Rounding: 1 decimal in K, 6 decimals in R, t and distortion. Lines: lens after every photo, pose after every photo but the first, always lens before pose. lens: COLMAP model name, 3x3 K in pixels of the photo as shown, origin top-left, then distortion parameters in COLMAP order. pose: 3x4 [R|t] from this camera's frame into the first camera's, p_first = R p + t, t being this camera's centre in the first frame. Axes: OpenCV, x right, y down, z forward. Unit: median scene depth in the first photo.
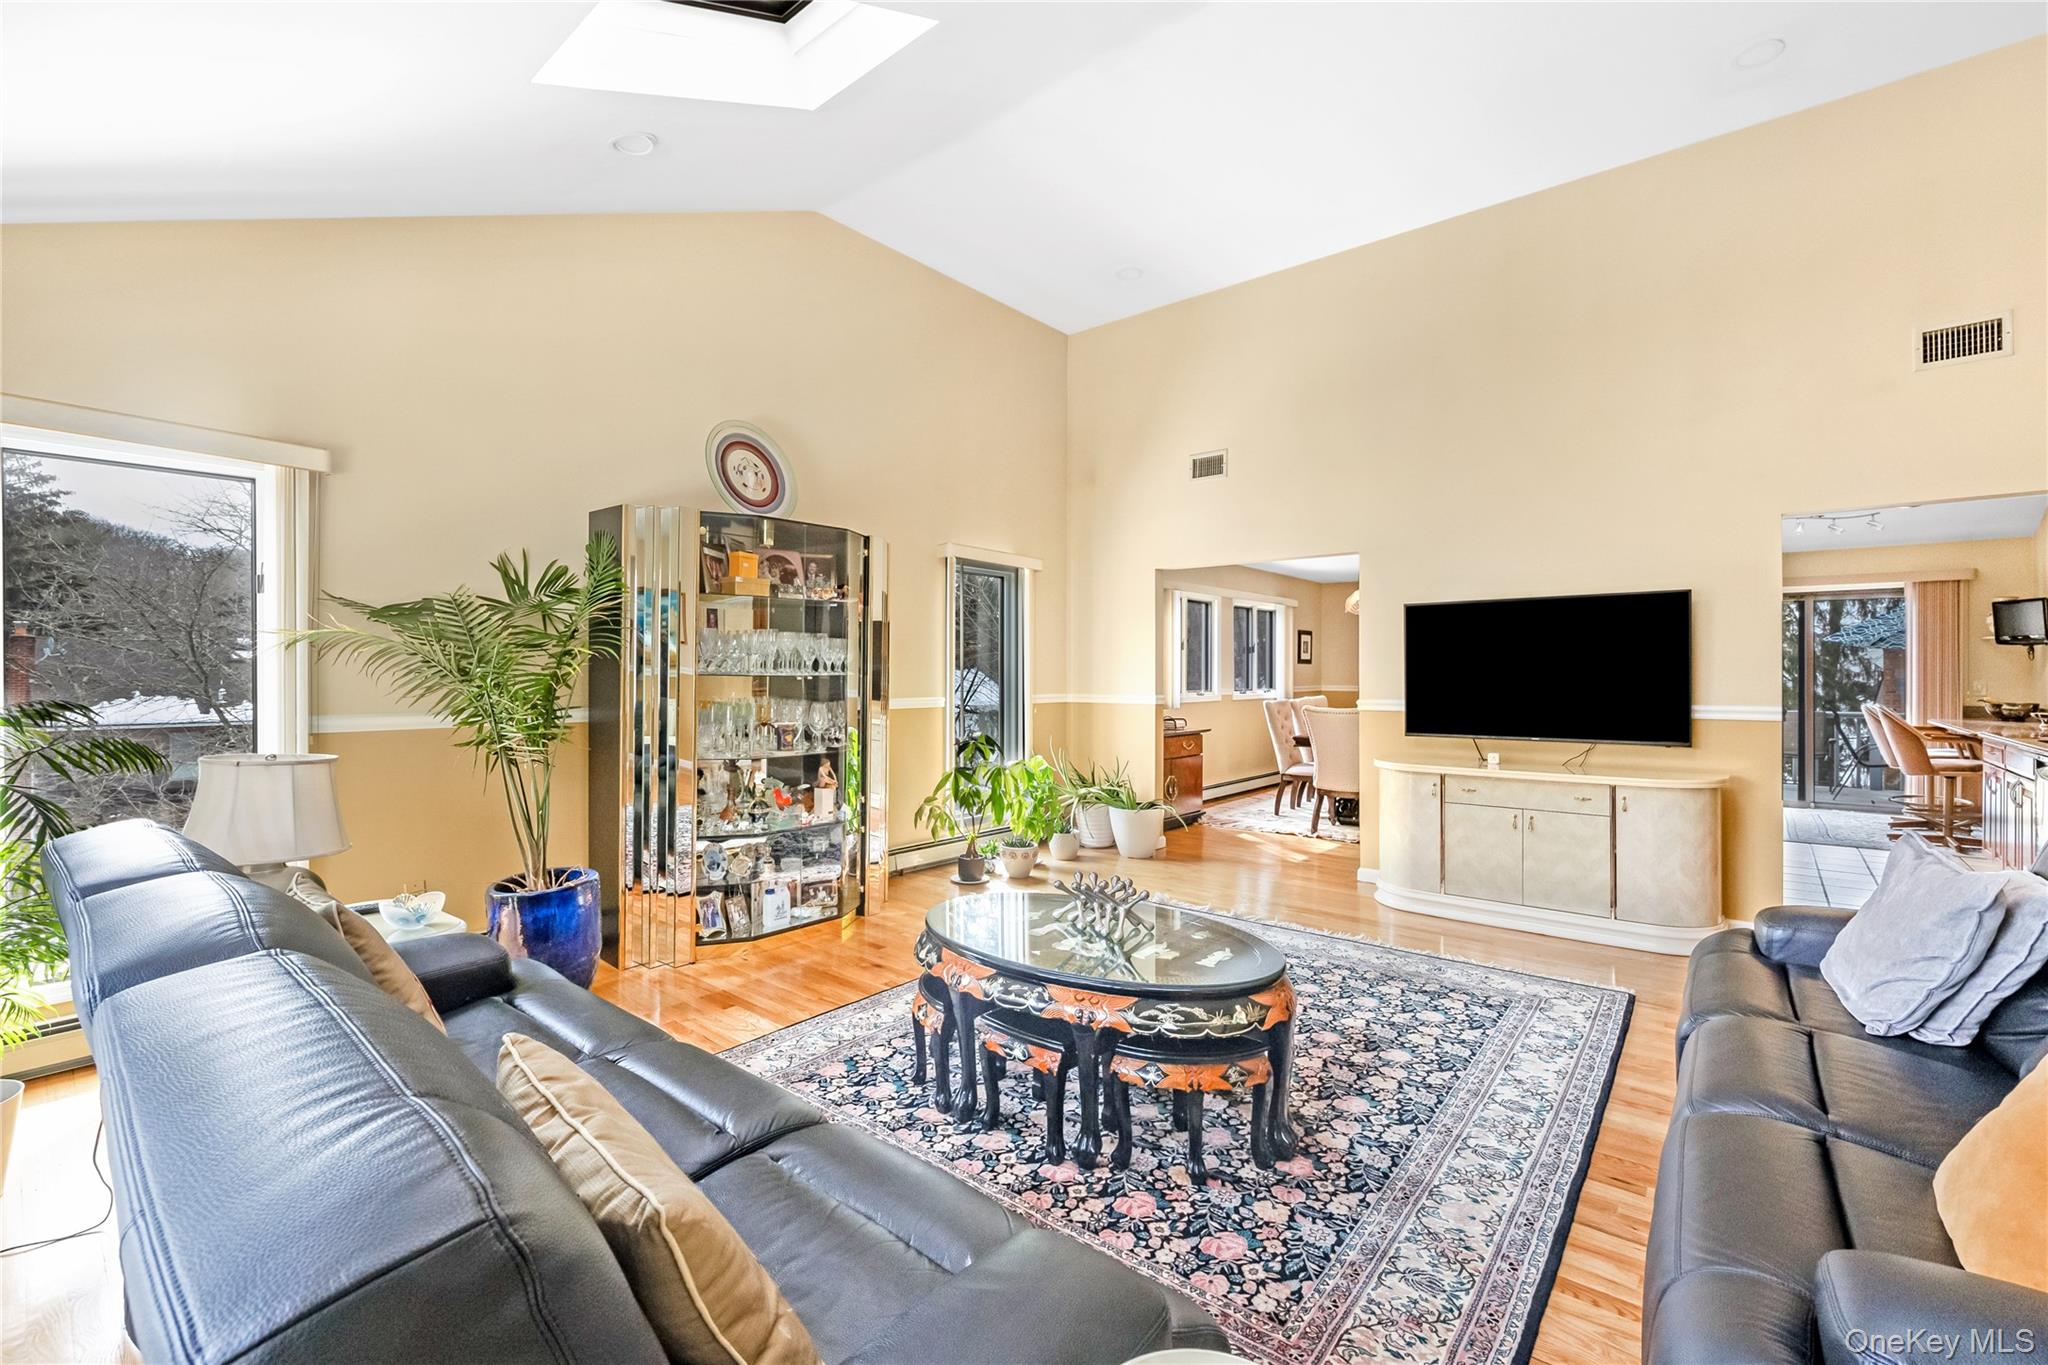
lens RADIAL K [[866.5, 0, 1024.0], [0, 866.5, 682.5], [0, 0, 1]] dist [0.001635, 0.000196]
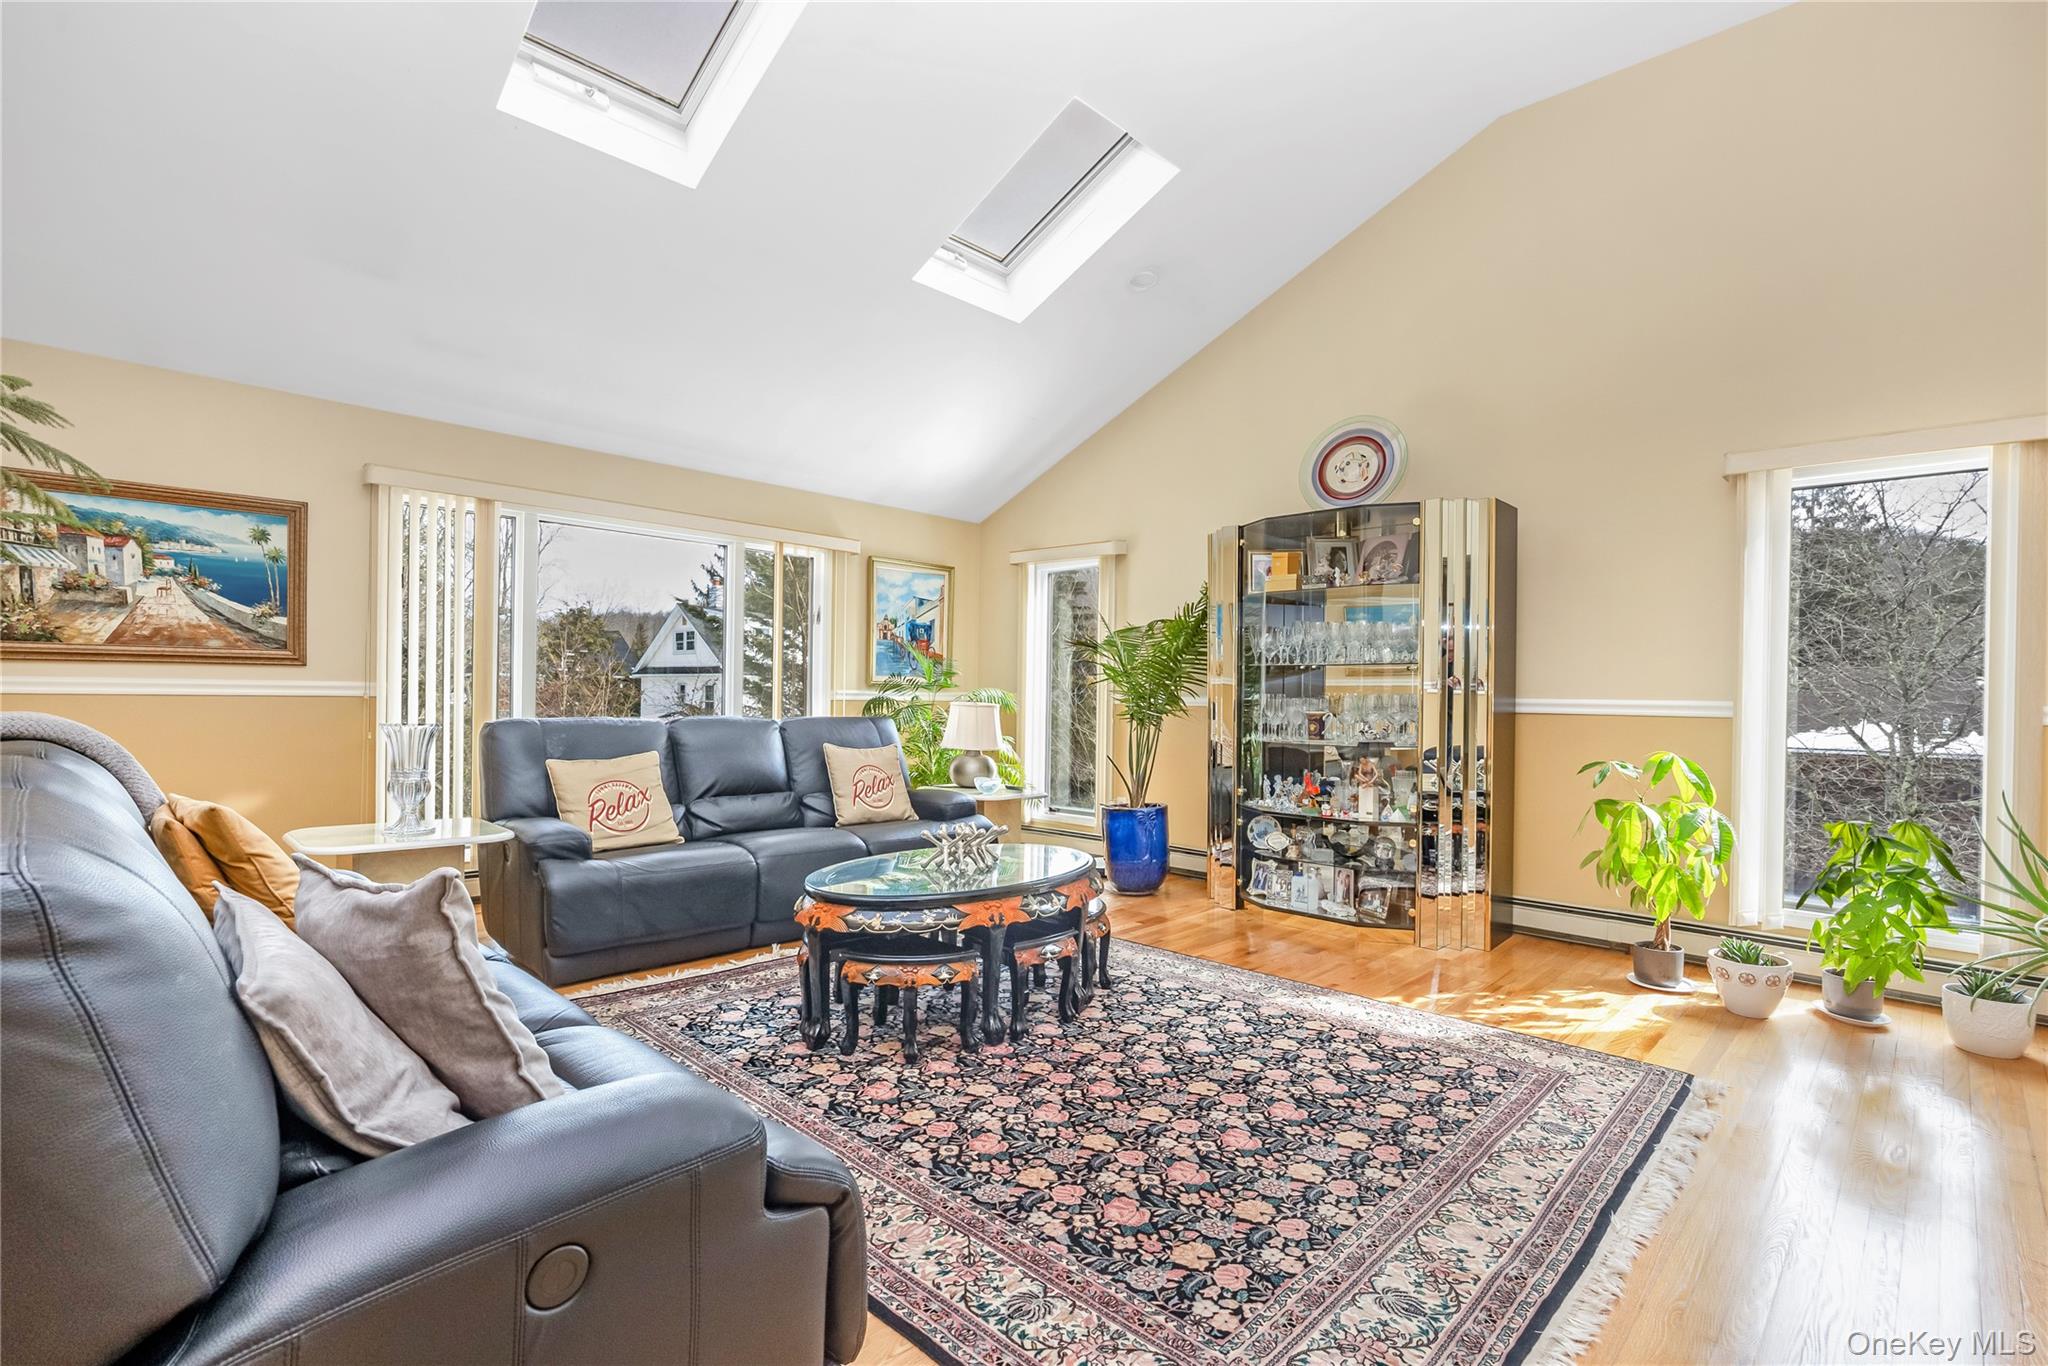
lens RADIAL K [[942.1, 0, 1027.9], [0, 942.1, 690.9], [0, 0, 1]] dist [-0.015303, 0.000061]
pose [[-0.082527, -0.003568, -0.996582, 1.002139], [-0.022603, 0.999743, -0.001708, 0.037098], [0.996332, 0.022384, -0.082586, 0.893789]]
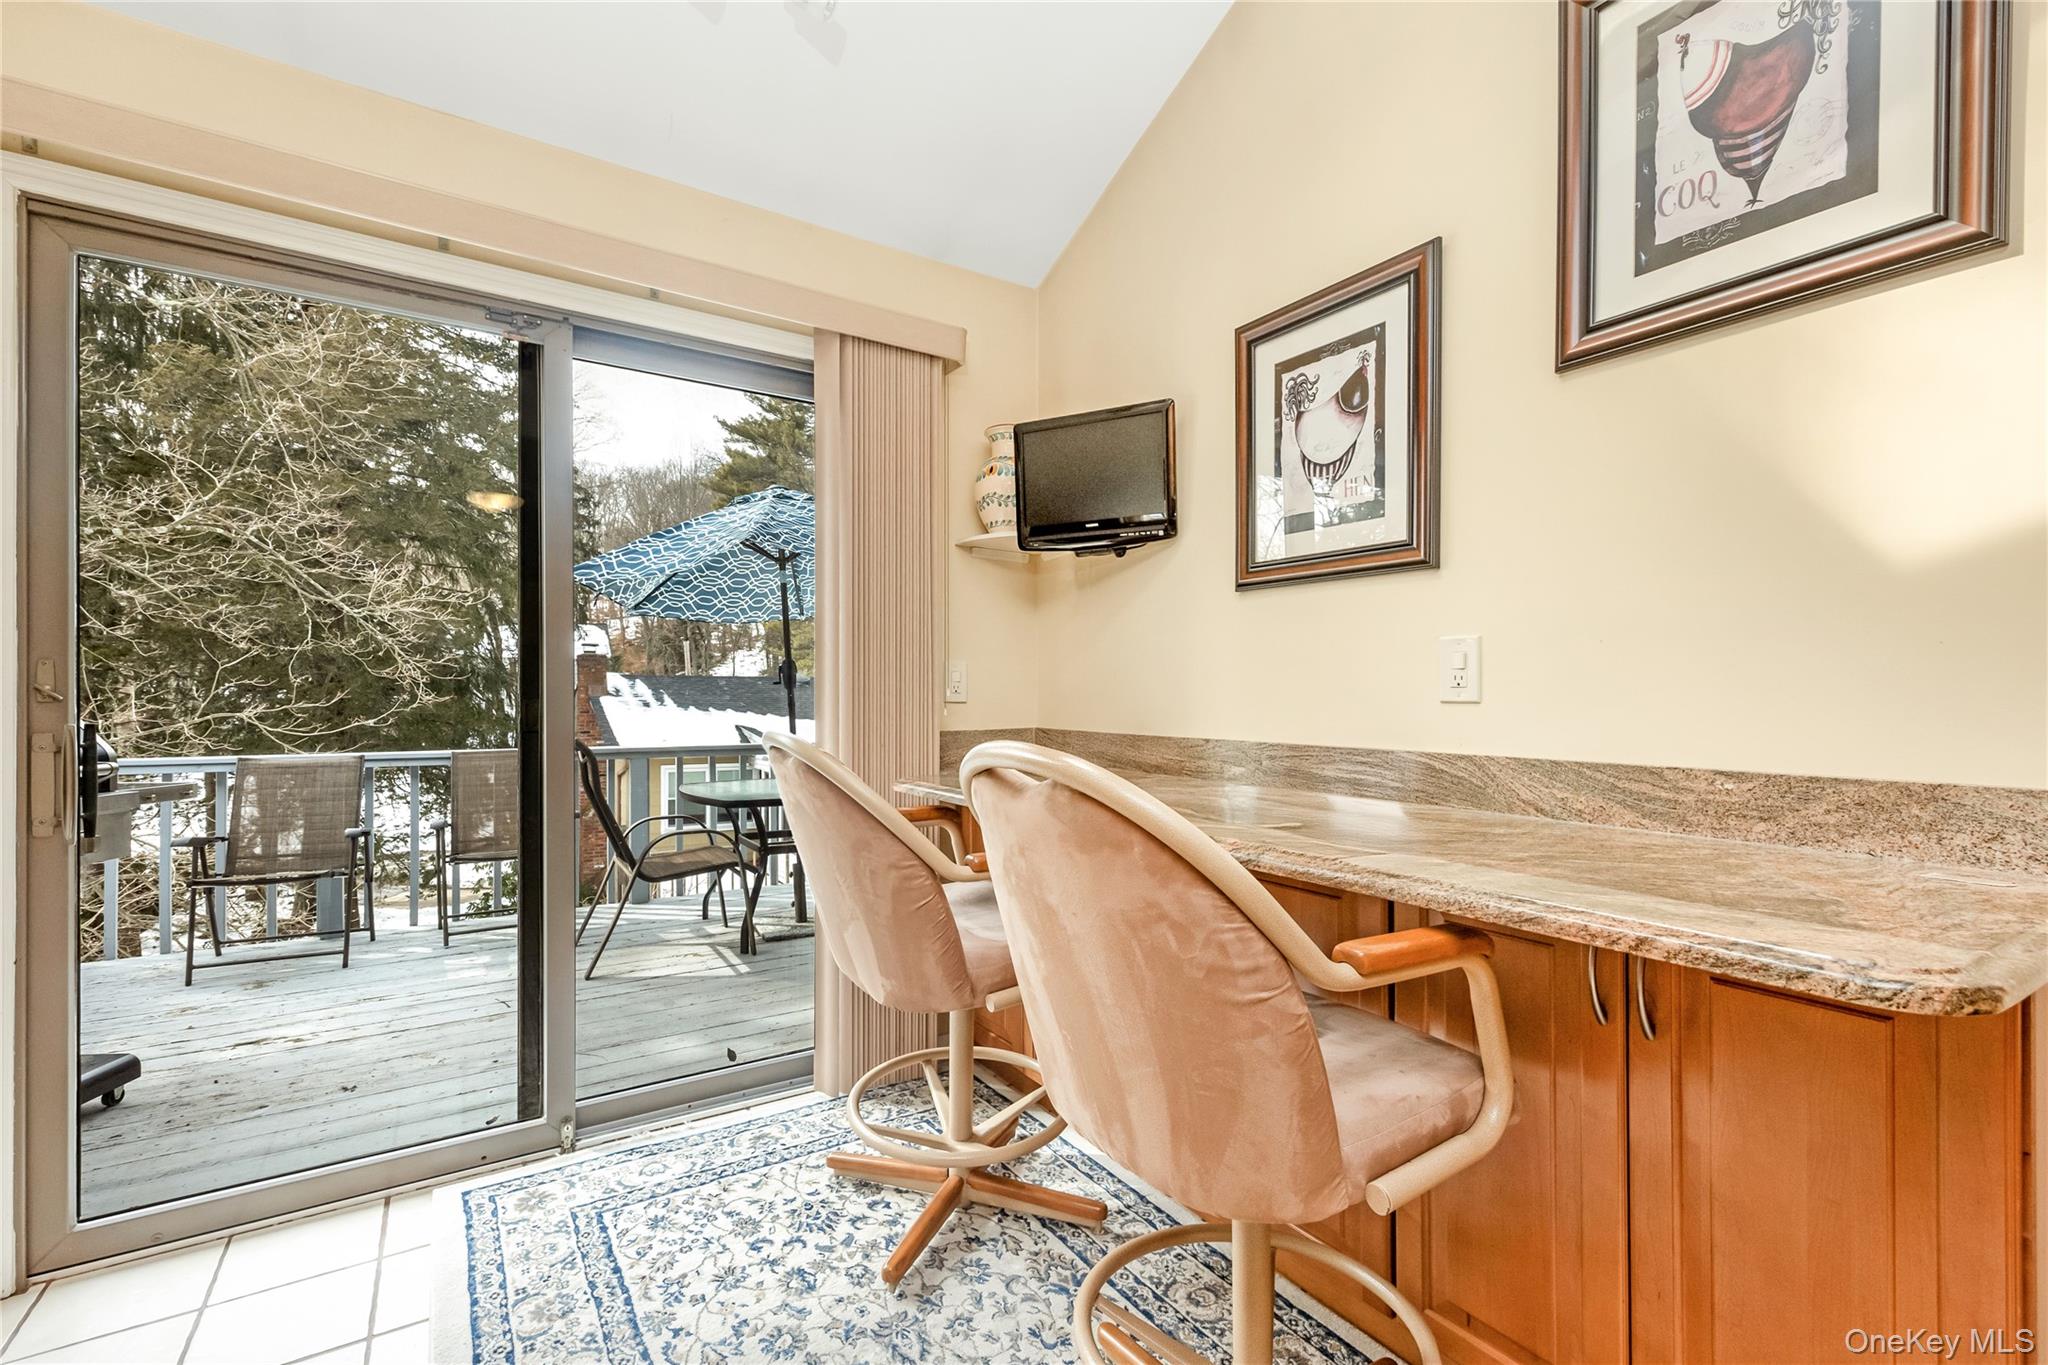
lens RADIAL K [[894.4, 0, 1018.7], [0, 894.4, 703.1], [0, 0, 1]] dist [0.005409, 0.000152]
pose [[0.304464, -0.002280, 0.952521, 1.576107], [0.007245, 0.999974, 0.000078, 0.031960], [-0.952496, 0.006877, 0.304473, 1.793167]]
